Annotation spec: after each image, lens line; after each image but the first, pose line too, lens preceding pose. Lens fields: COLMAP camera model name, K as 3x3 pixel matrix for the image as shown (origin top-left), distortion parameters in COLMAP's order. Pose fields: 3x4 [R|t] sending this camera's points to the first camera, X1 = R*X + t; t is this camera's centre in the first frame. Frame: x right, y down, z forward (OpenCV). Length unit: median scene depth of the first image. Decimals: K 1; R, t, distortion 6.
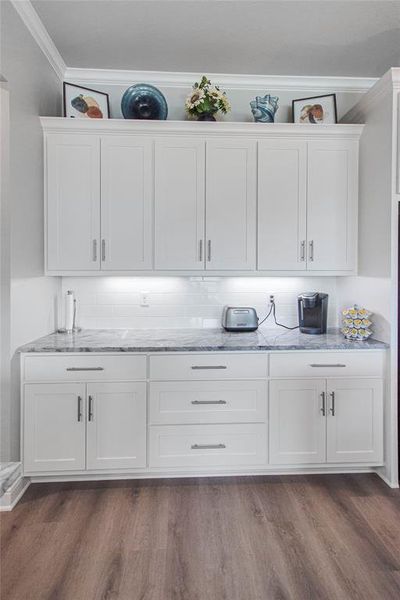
lens RADIAL K [[258.7, 0, 199.7], [0, 258.7, 277.3], [0, 0, 1]] dist [-0.001833, -0.000139]
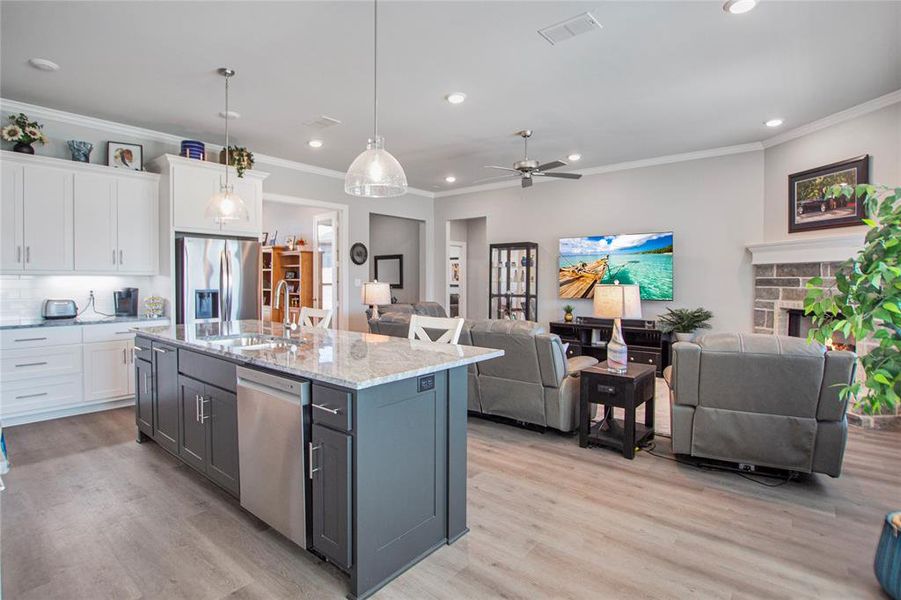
lens RADIAL K [[450.0, 0, 435.2], [0, 450.0, 291.0], [0, 0, 1]] dist [-0.032464, -0.000198]
pose [[0.674346, -0.017622, 0.738205, -0.196522], [-0.000091, 0.999713, 0.023948, 0.023759], [-0.738415, -0.016216, 0.674151, -1.872157]]
